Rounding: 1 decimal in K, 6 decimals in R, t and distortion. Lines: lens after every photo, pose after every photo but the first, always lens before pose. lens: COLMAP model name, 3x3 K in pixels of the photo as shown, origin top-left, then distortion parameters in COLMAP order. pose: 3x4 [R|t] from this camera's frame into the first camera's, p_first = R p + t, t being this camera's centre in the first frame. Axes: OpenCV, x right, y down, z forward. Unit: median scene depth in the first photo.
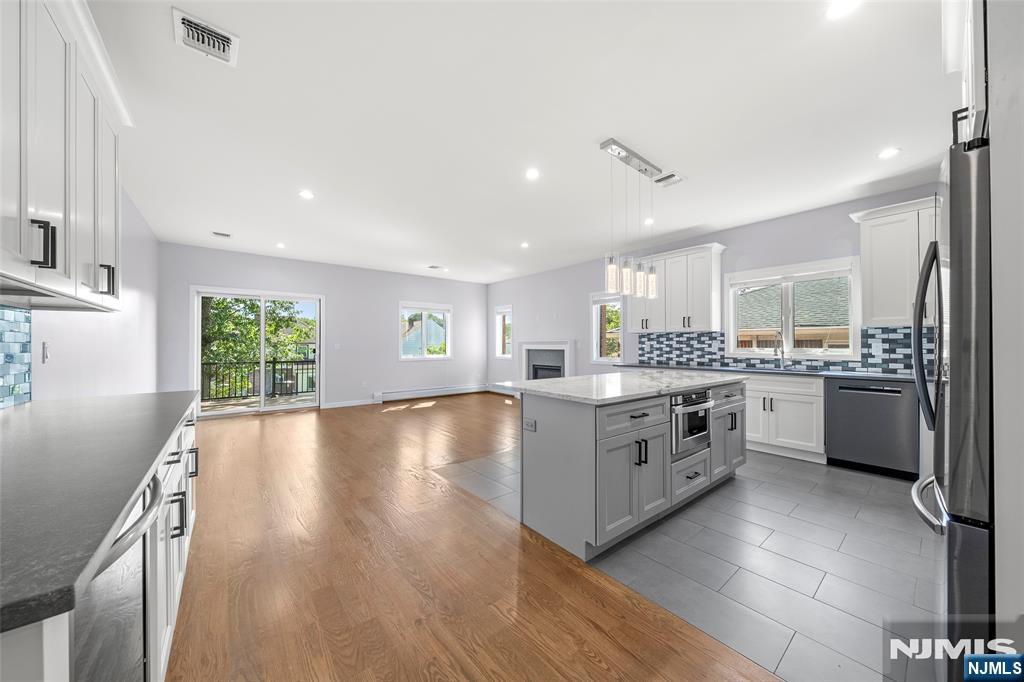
lens RADIAL K [[353.9, 0, 502.9], [0, 353.9, 338.0], [0, 0, 1]] dist [0.000000, 0.000494]
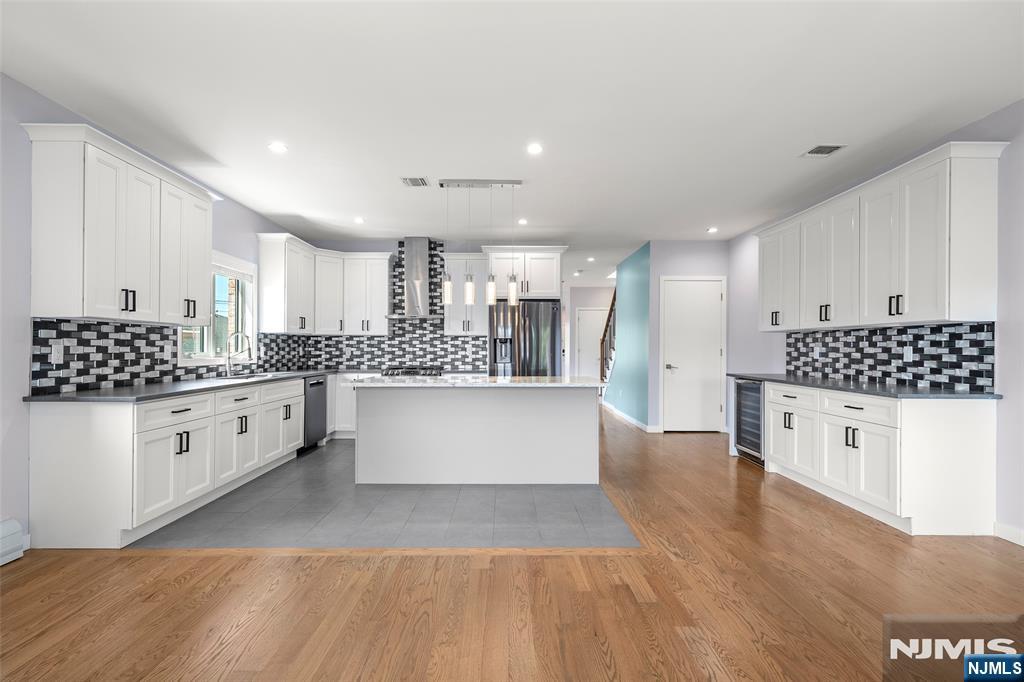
lens RADIAL K [[473.7, 0, 518.4], [0, 473.7, 346.2], [0, 0, 1]] dist [0.000161, -0.000011]
pose [[-0.799136, -0.000571, 0.601150, -0.392104], [-0.016903, 0.999626, -0.021521, 0.024516], [-0.600913, -0.027359, -0.798846, 1.328706]]
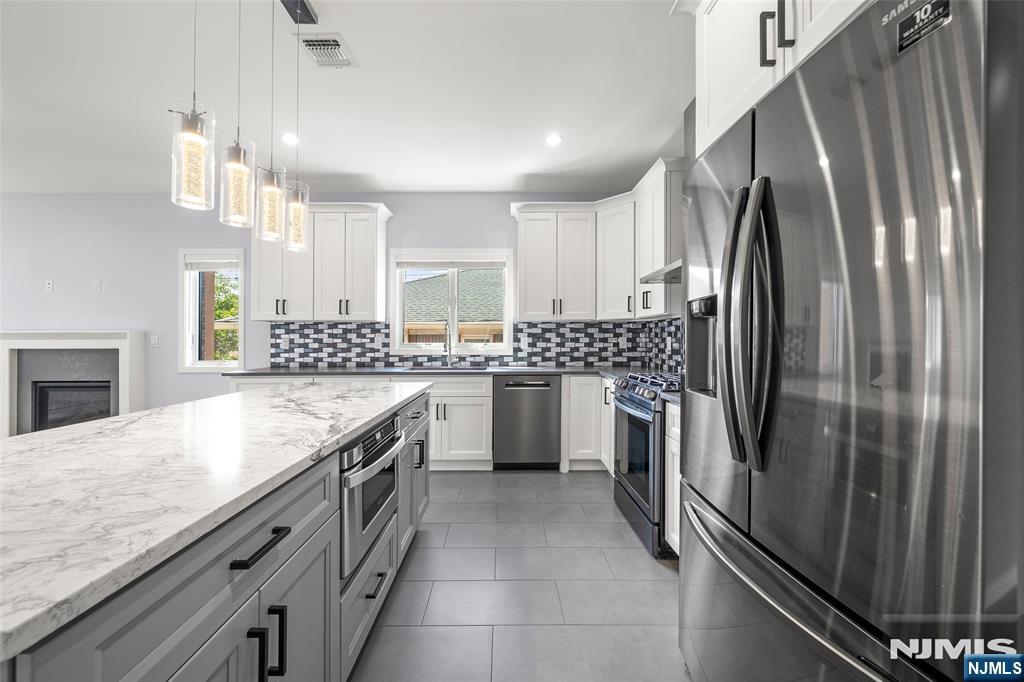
lens RADIAL K [[387.3, 0, 502.7], [0, 387.3, 337.6], [0, 0, 1]] dist [-0.006610, -0.000162]
pose [[0.619708, 0.002568, 0.784828, 0.111807], [-0.013649, 0.999879, 0.007505, 0.006000], [-0.784714, -0.015363, 0.619668, 0.277560]]
